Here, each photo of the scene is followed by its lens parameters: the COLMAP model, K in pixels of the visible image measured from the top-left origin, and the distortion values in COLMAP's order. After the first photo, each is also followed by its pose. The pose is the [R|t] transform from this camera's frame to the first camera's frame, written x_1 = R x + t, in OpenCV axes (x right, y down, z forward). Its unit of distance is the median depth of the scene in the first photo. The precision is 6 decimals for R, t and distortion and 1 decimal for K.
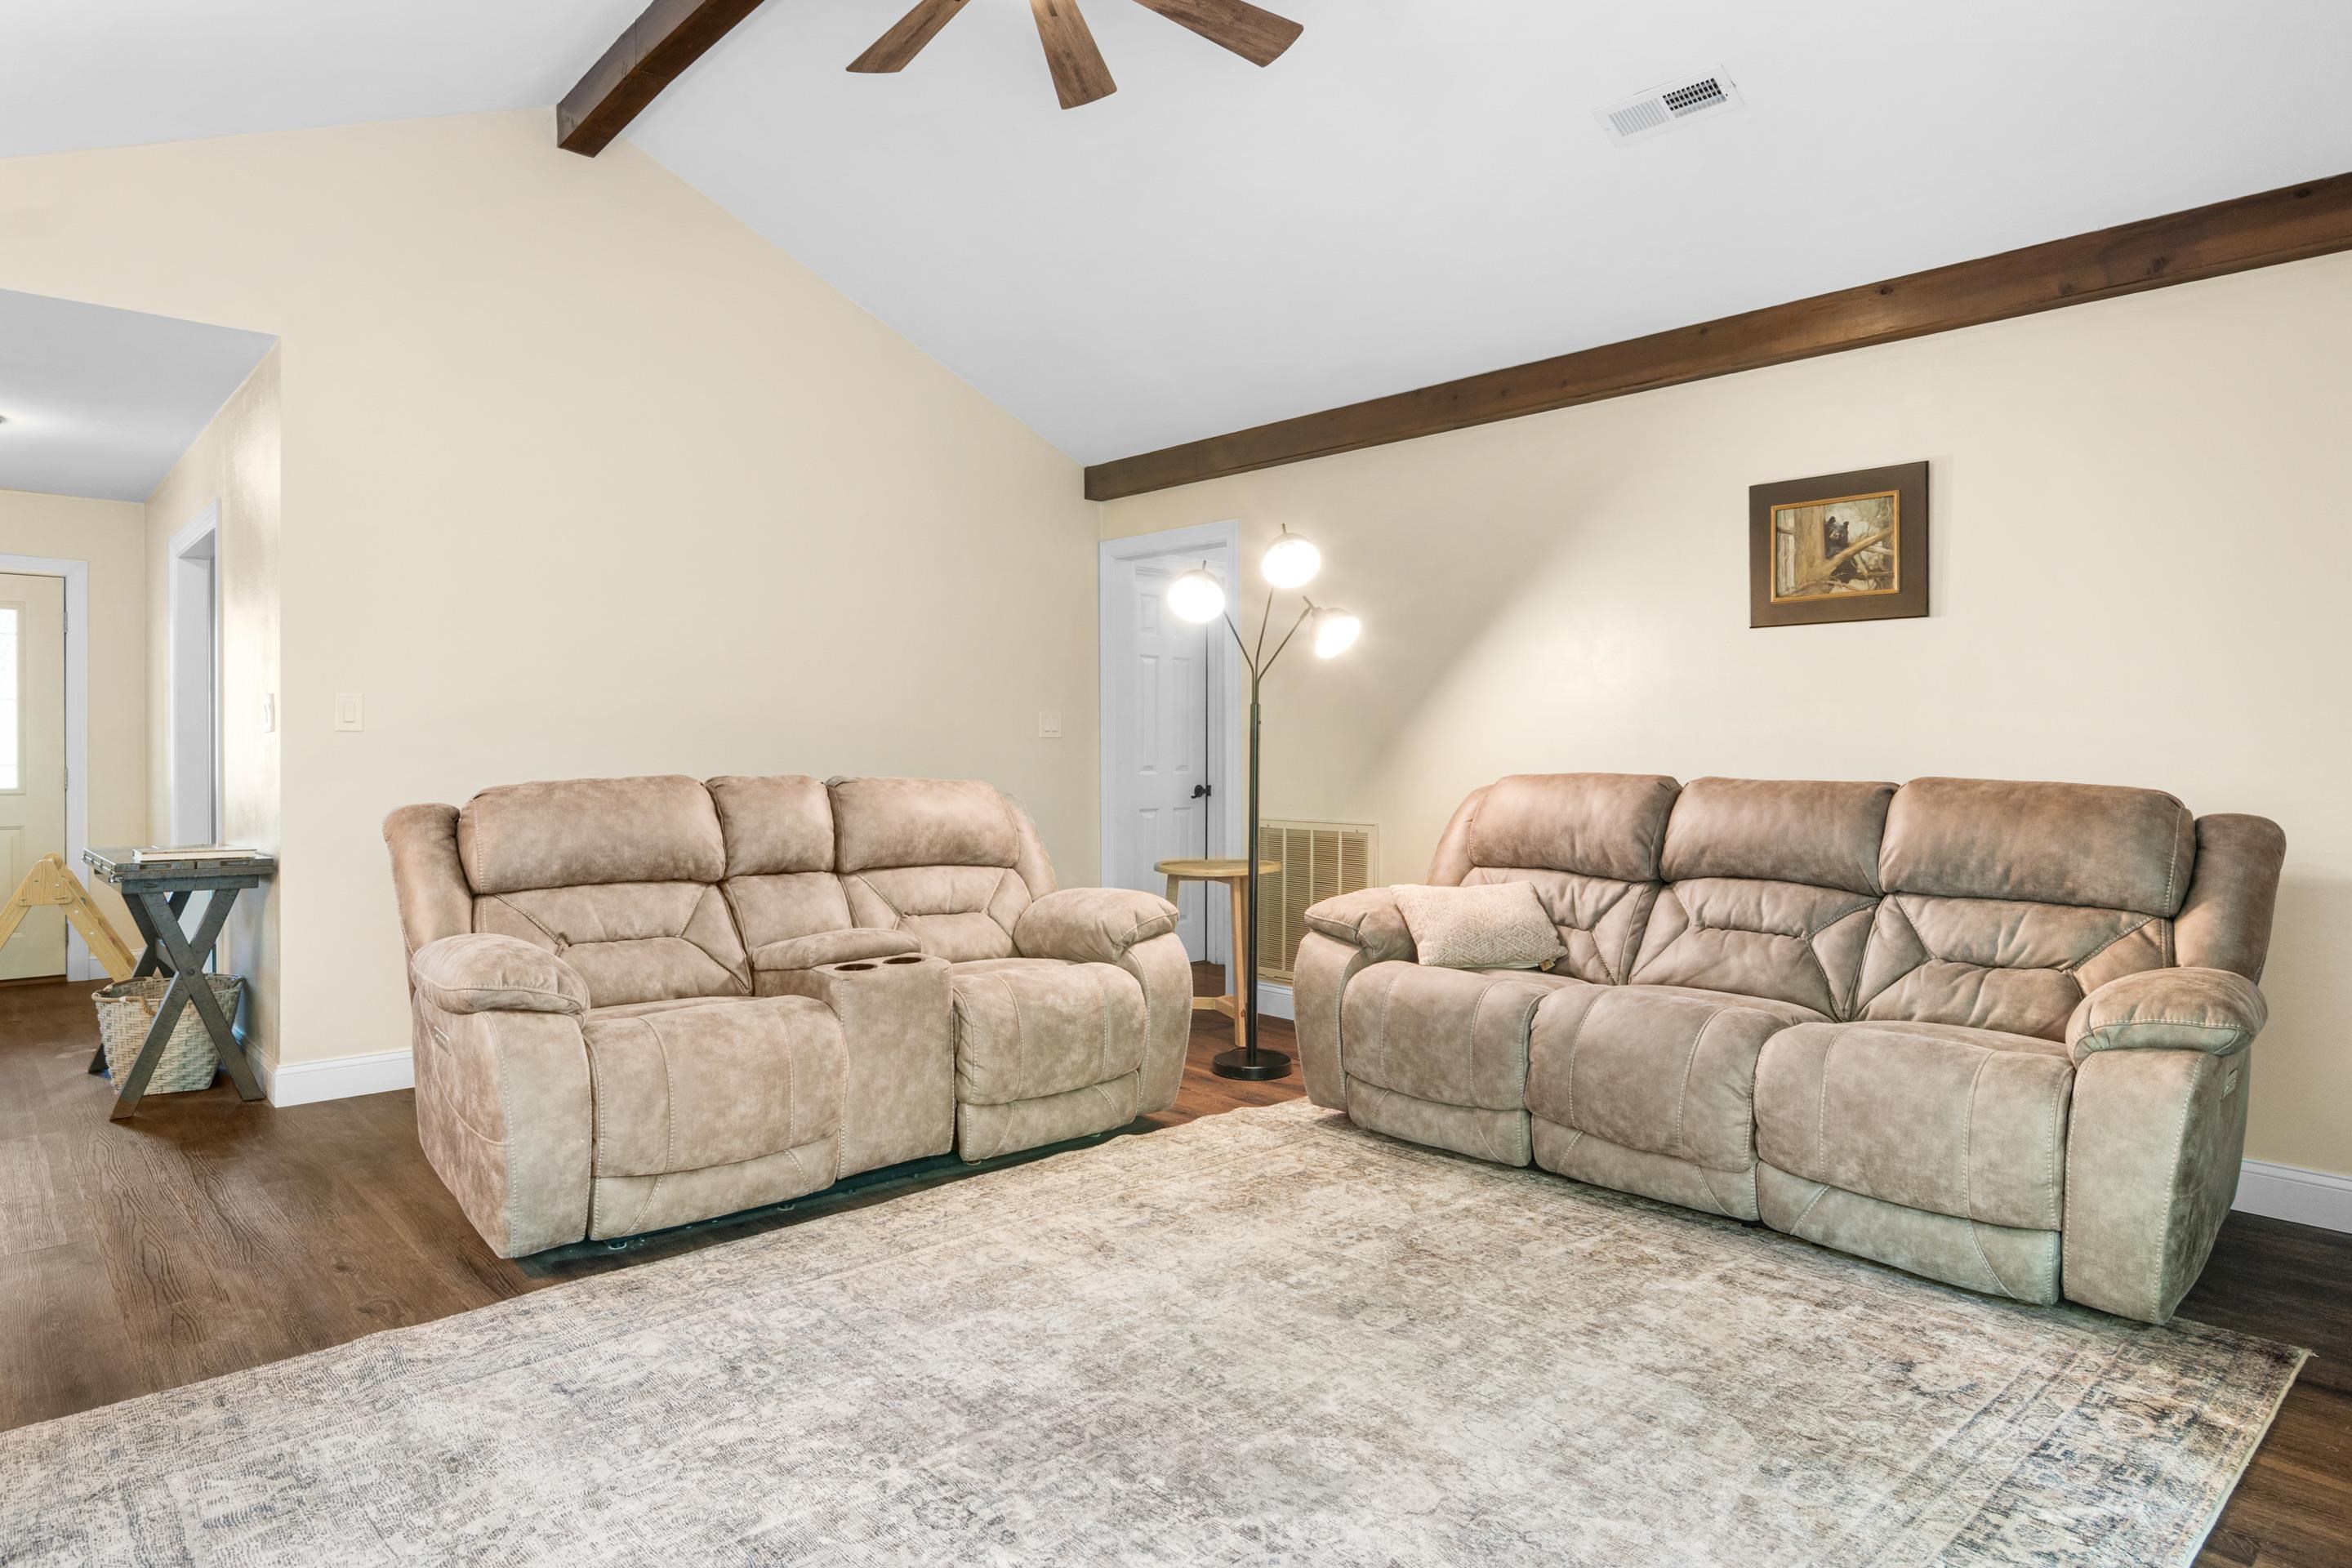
lens RADIAL K [[1379.3, 0, 1164.3], [0, 1379.3, 759.8], [0, 0, 1]] dist [-0.001033, -0.001201]
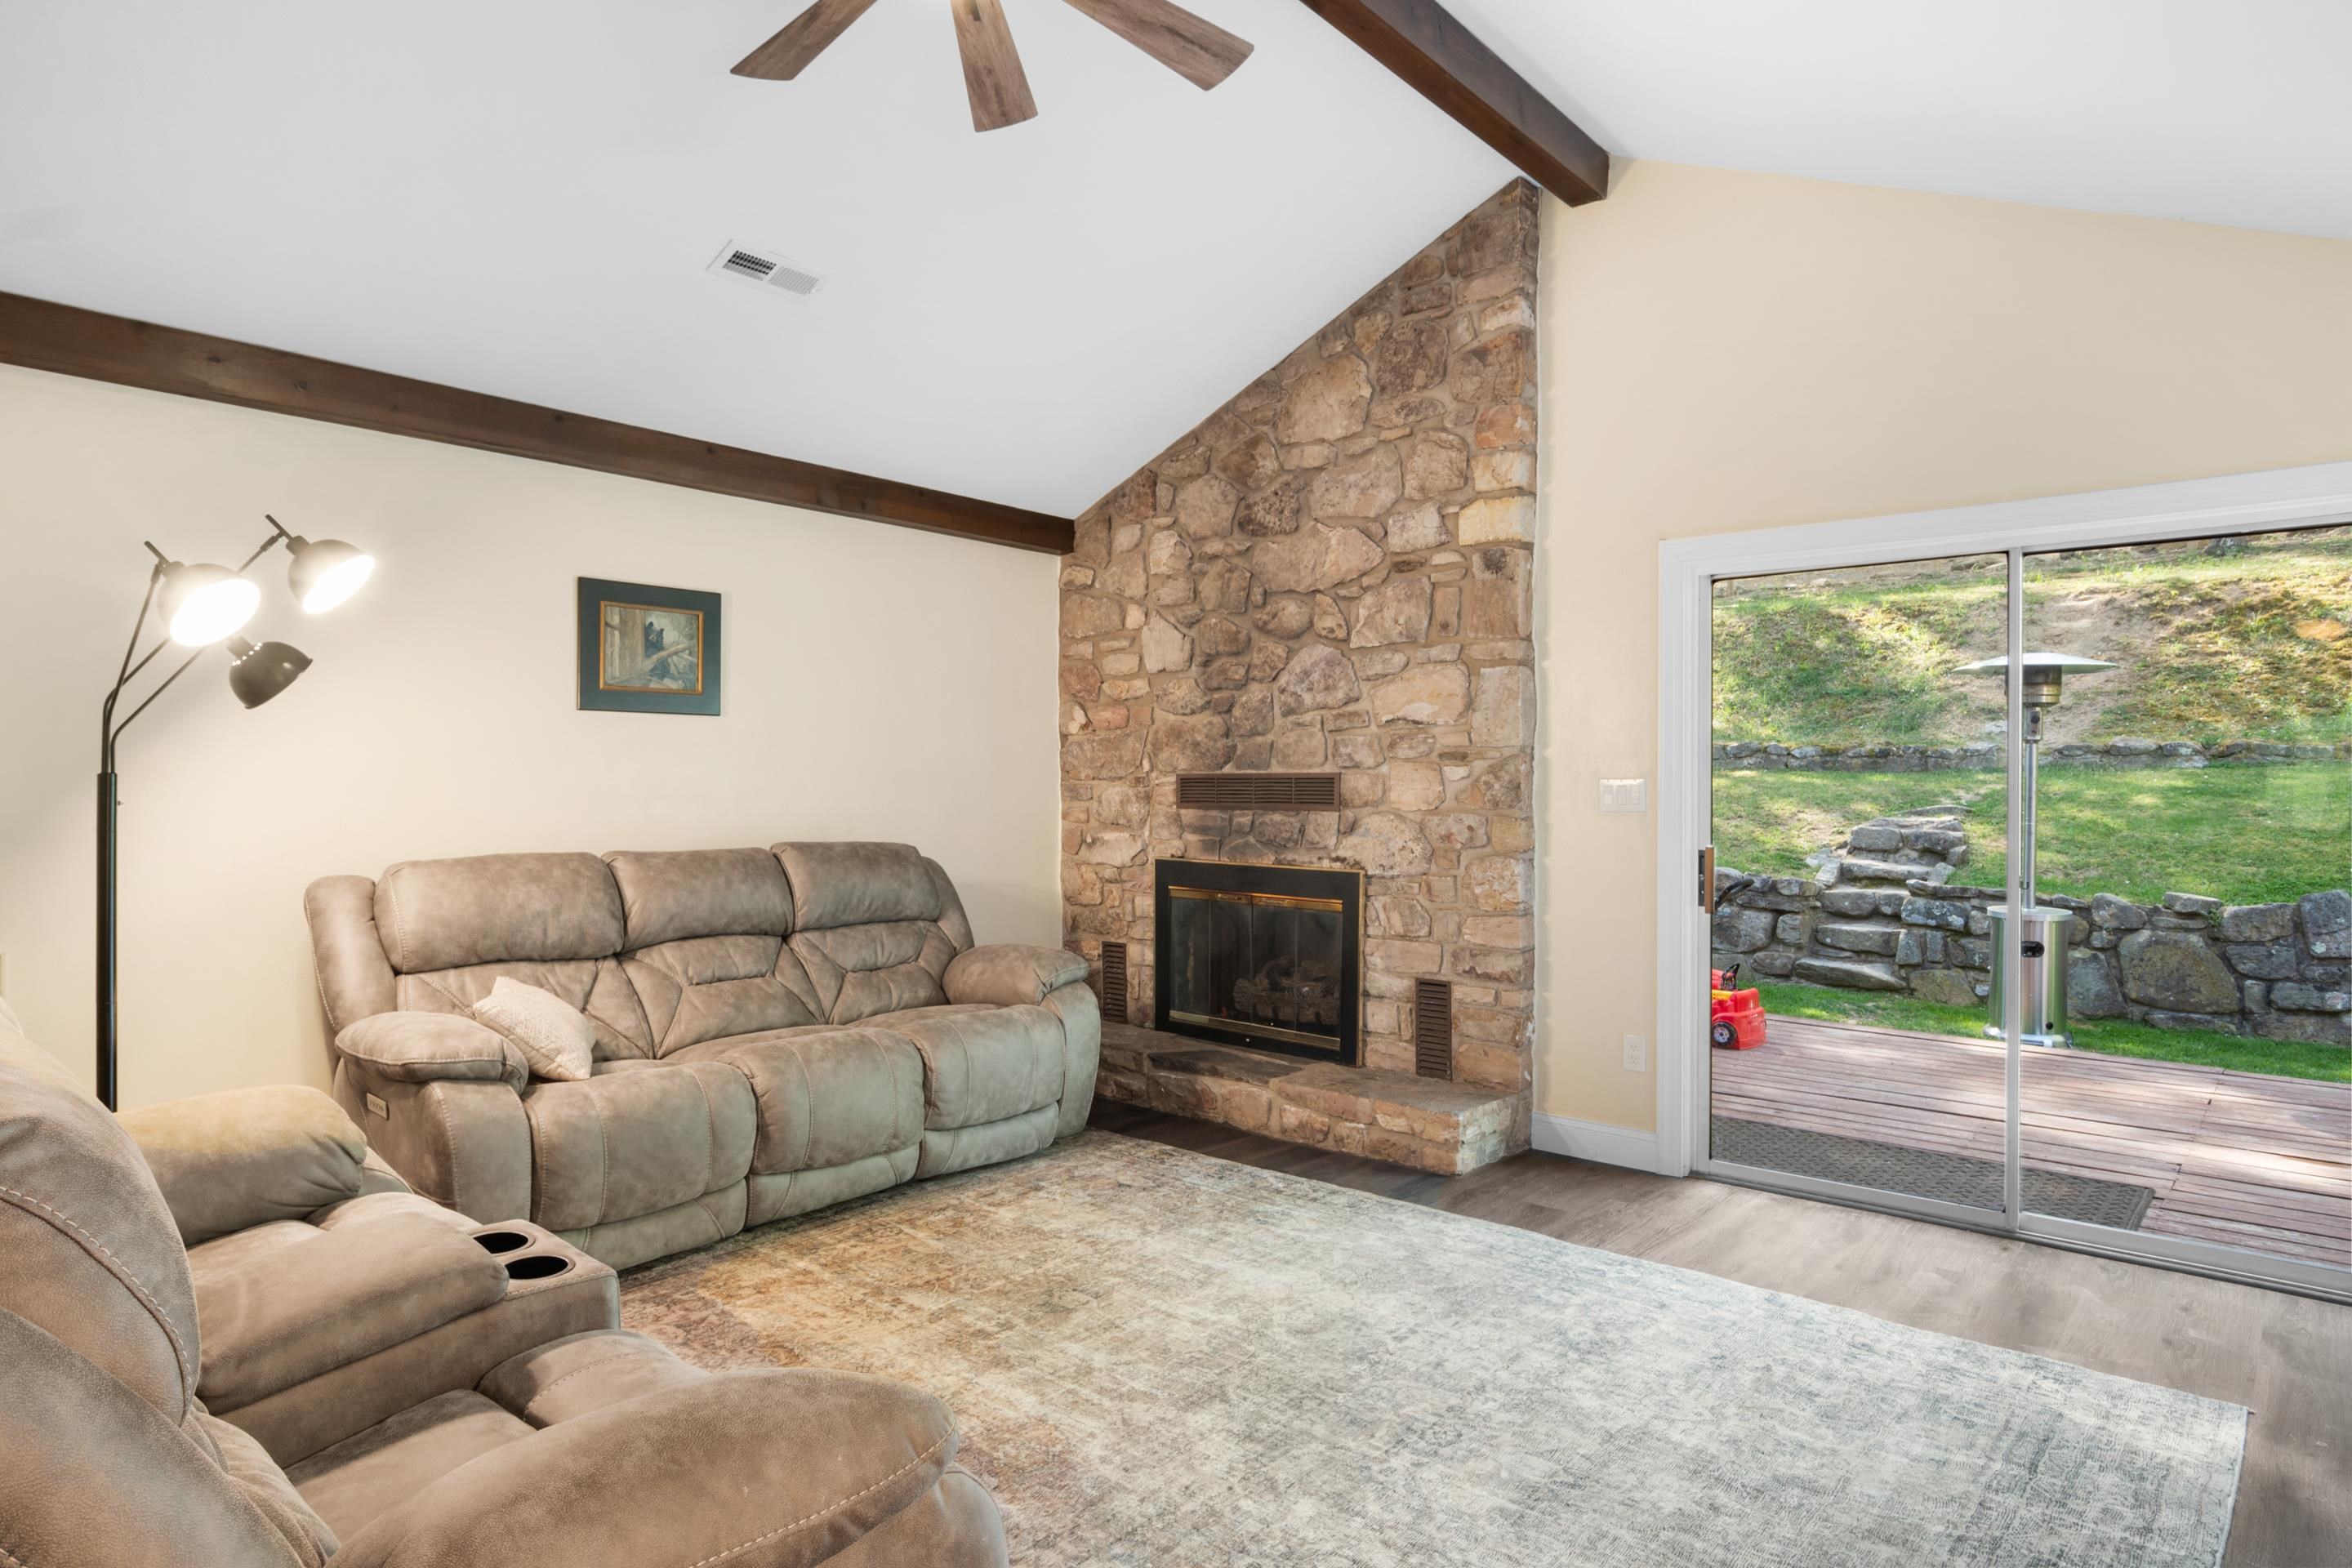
lens RADIAL K [[1375.3, 0, 1160.7], [0, 1375.3, 790.6], [0, 0, 1]] dist [0.001662, -0.003747]
pose [[-0.127350, -0.009208, 0.991815, -0.916120], [0.005338, 0.999936, 0.009969, -0.054856], [-0.991843, 0.006564, -0.127293, 0.917458]]
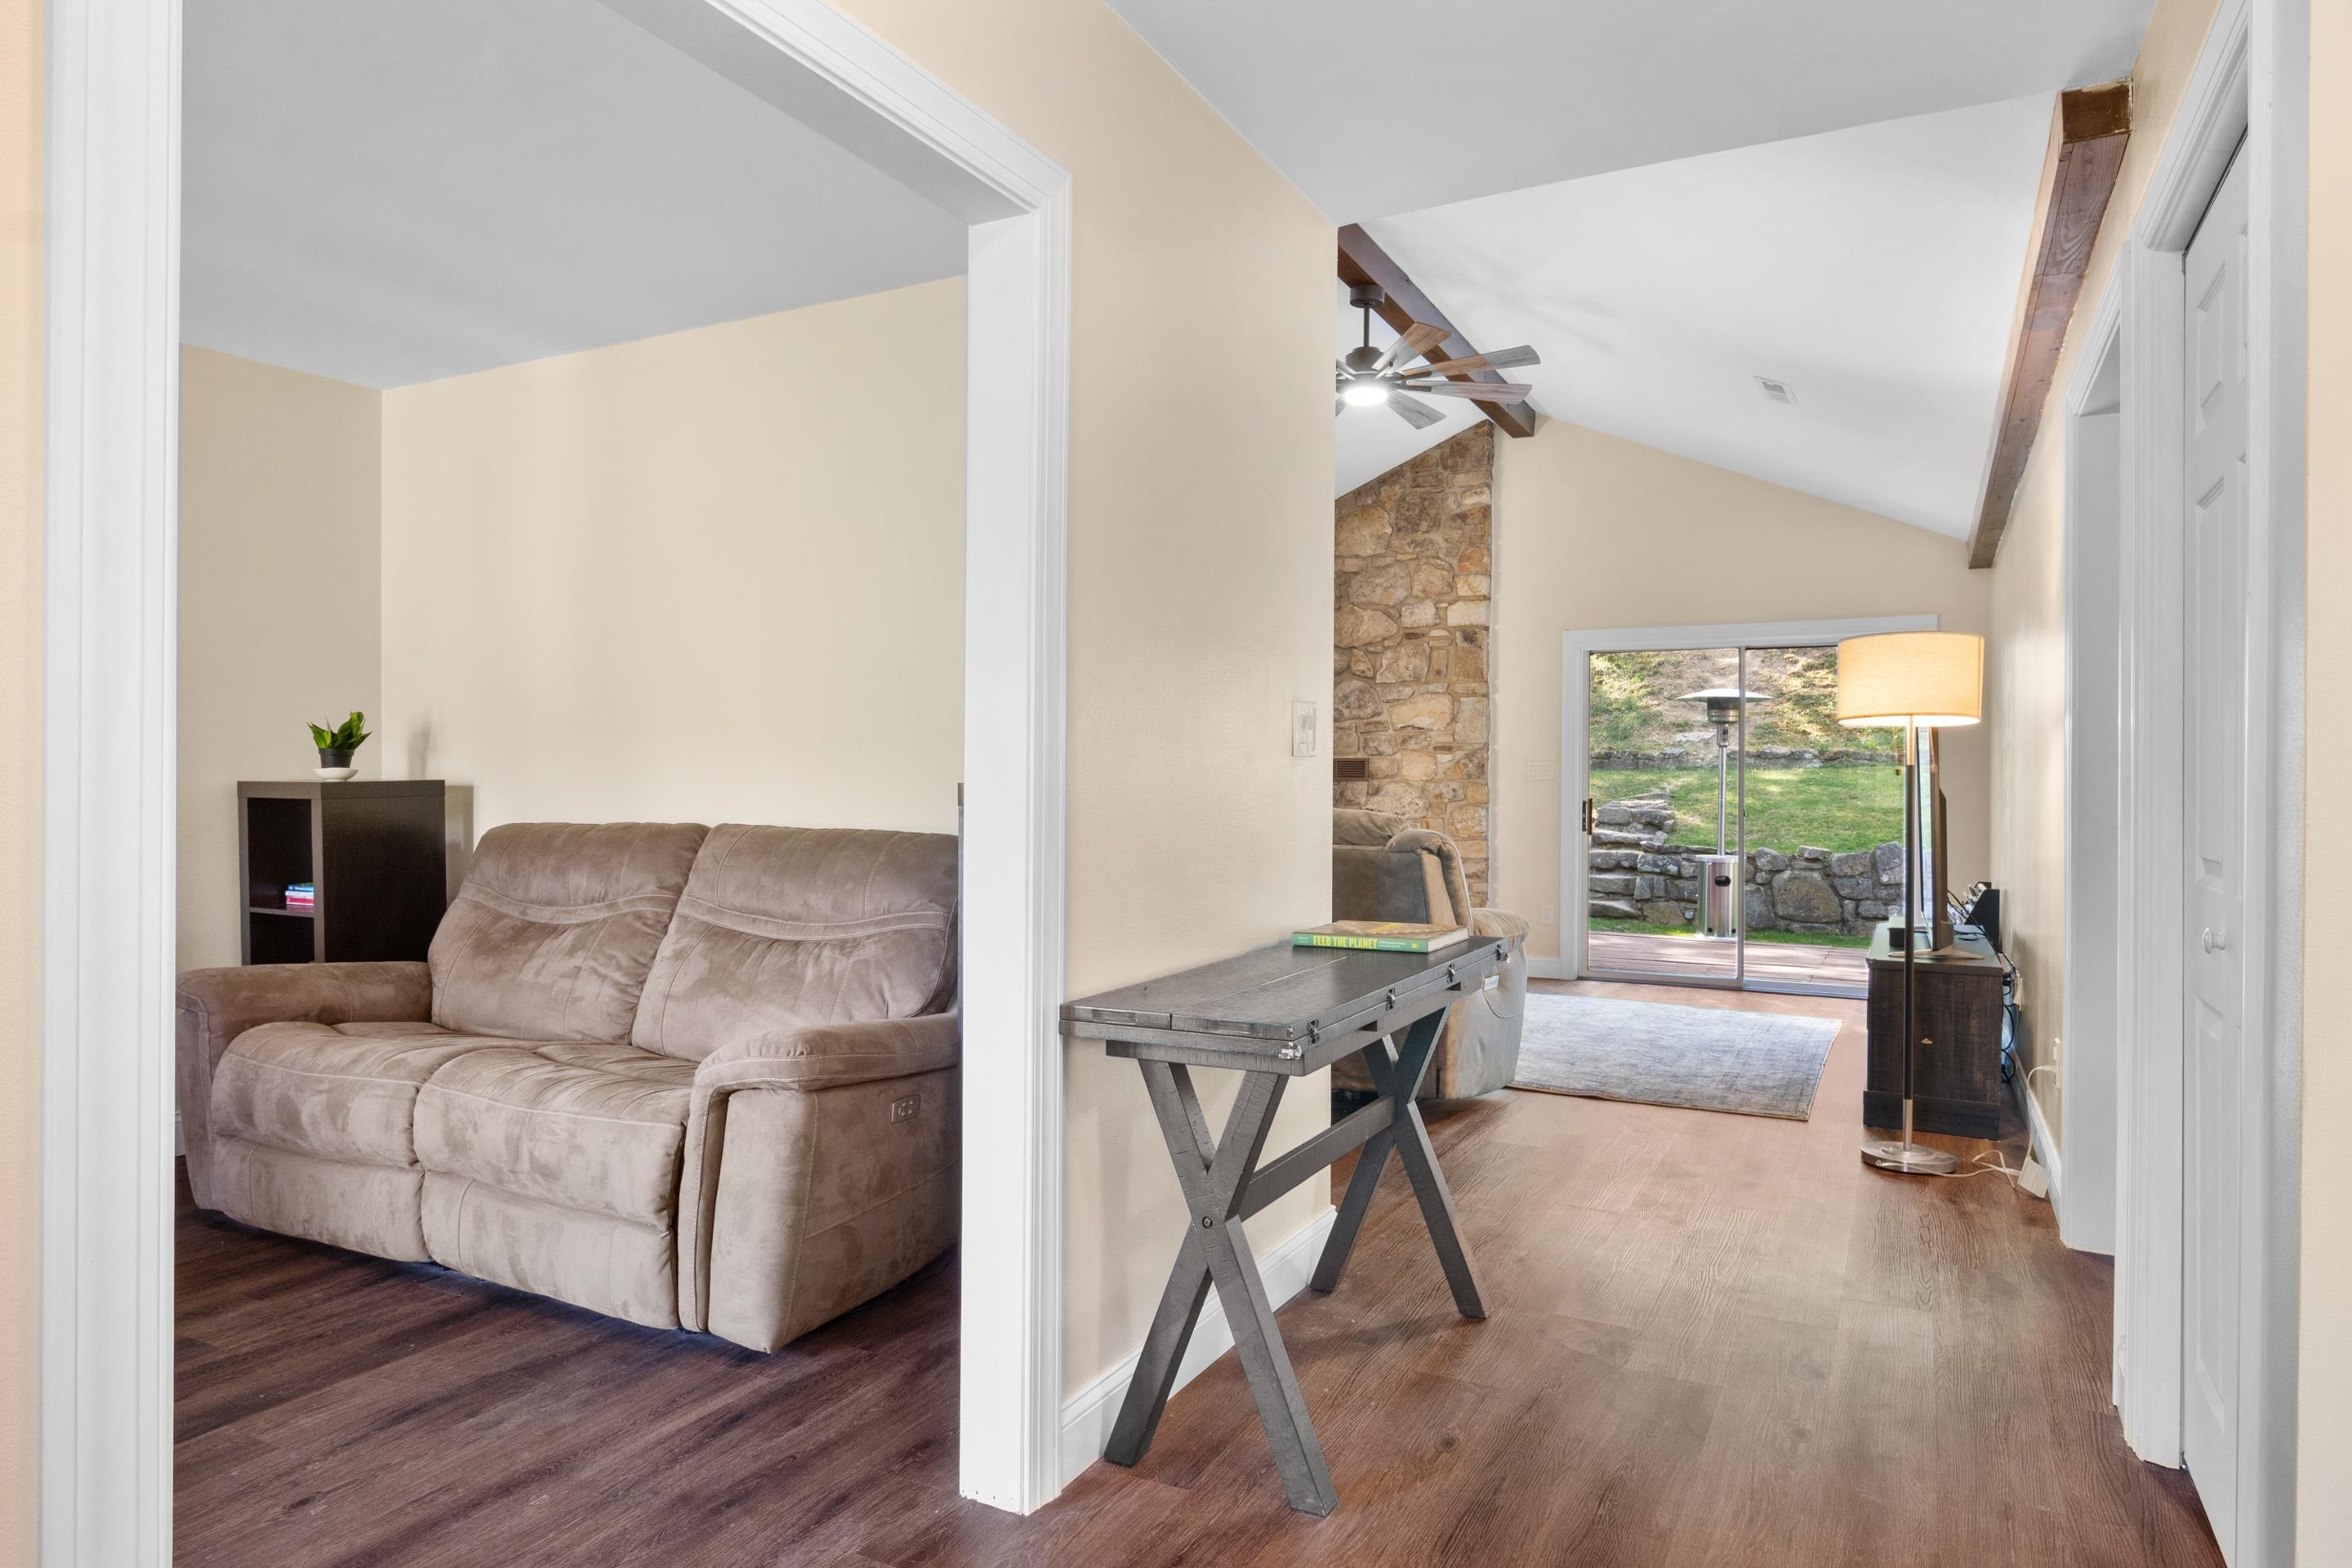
lens RADIAL K [[1426.5, 0, 1176.0], [0, 1426.5, 784.0], [0, 0, 1]] dist [0.005389, 0.000013]
pose [[-0.349461, -0.004359, 0.936941, -1.506059], [-0.002958, 0.999989, 0.003550, -0.029552], [-0.936946, -0.001531, -0.349471, 1.516268]]
